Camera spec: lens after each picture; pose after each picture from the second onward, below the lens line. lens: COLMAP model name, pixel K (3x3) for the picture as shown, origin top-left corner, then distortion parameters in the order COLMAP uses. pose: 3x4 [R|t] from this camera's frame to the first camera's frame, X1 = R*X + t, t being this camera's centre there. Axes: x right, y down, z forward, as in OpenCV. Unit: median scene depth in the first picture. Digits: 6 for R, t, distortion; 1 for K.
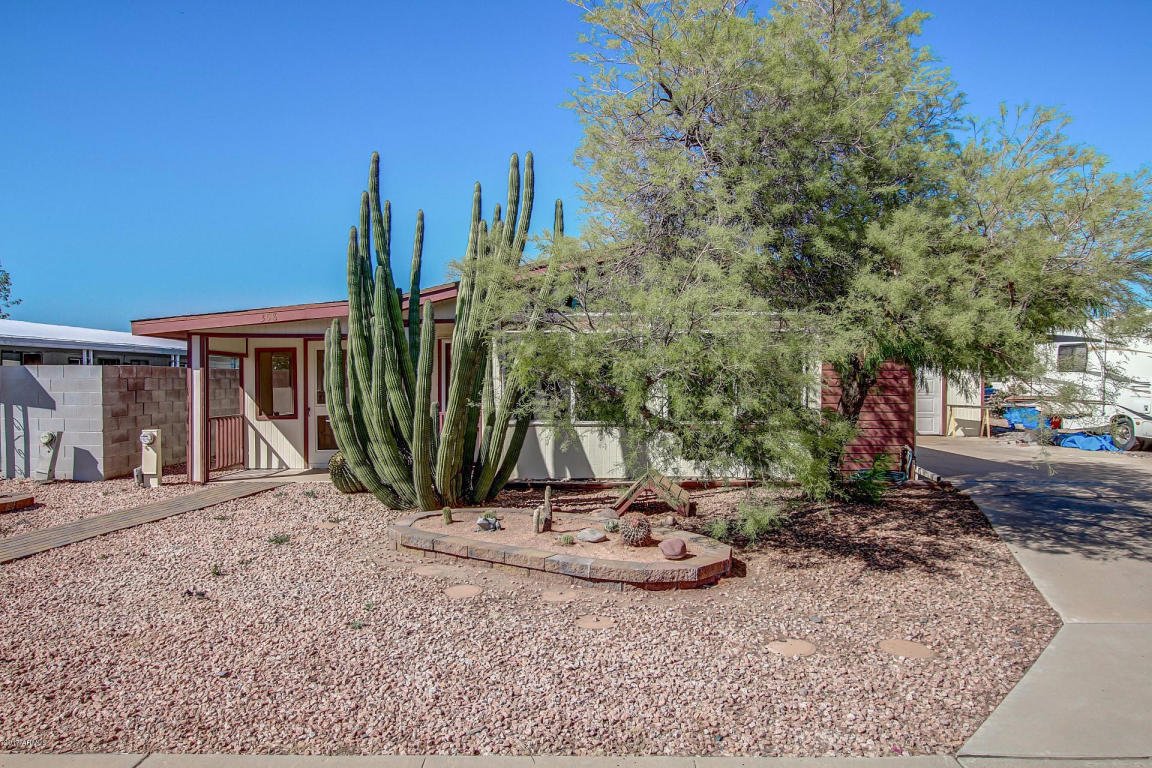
lens RADIAL K [[693.1, 0, 577.3], [0, 693.1, 380.4], [0, 0, 1]] dist [0.008428, 0.000884]
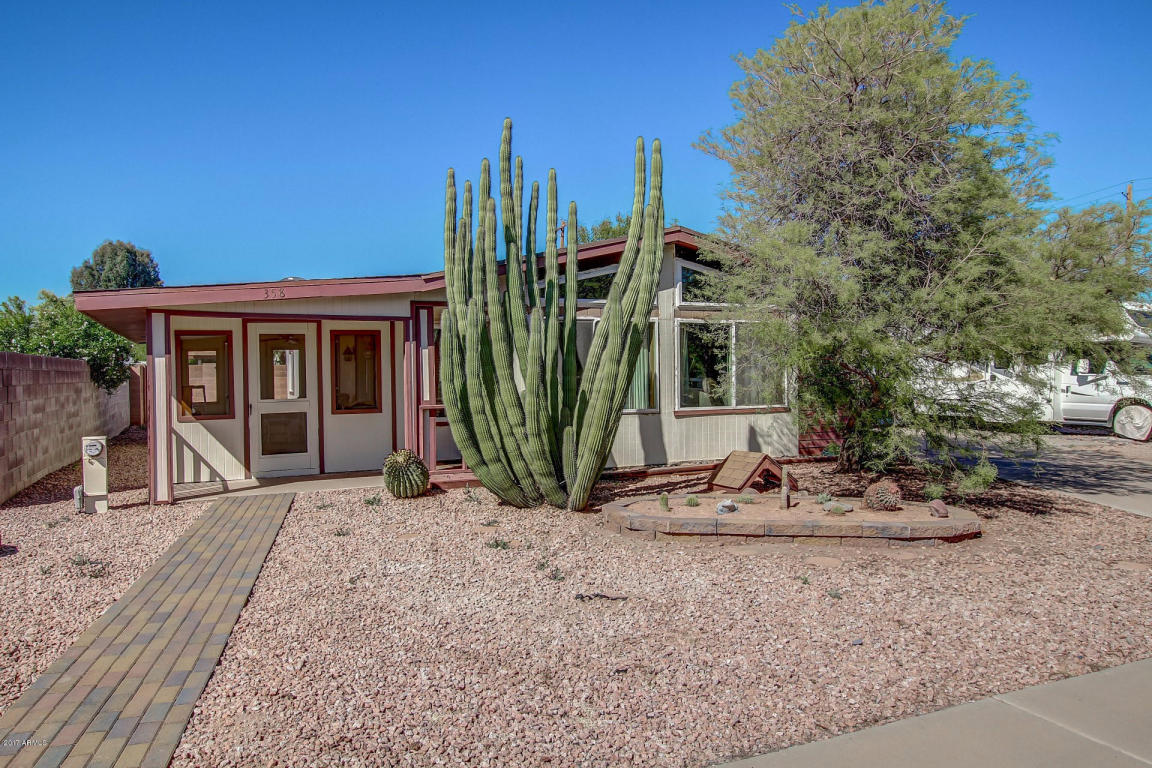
lens RADIAL K [[759.7, 0, 586.7], [0, 759.7, 386.5], [0, 0, 1]] dist [-0.000976, 0.010366]
pose [[0.914199, -0.014596, 0.405004, -0.456724], [0.006046, 0.999731, 0.022384, 0.001205], [-0.405221, -0.018015, 0.914041, 0.032331]]
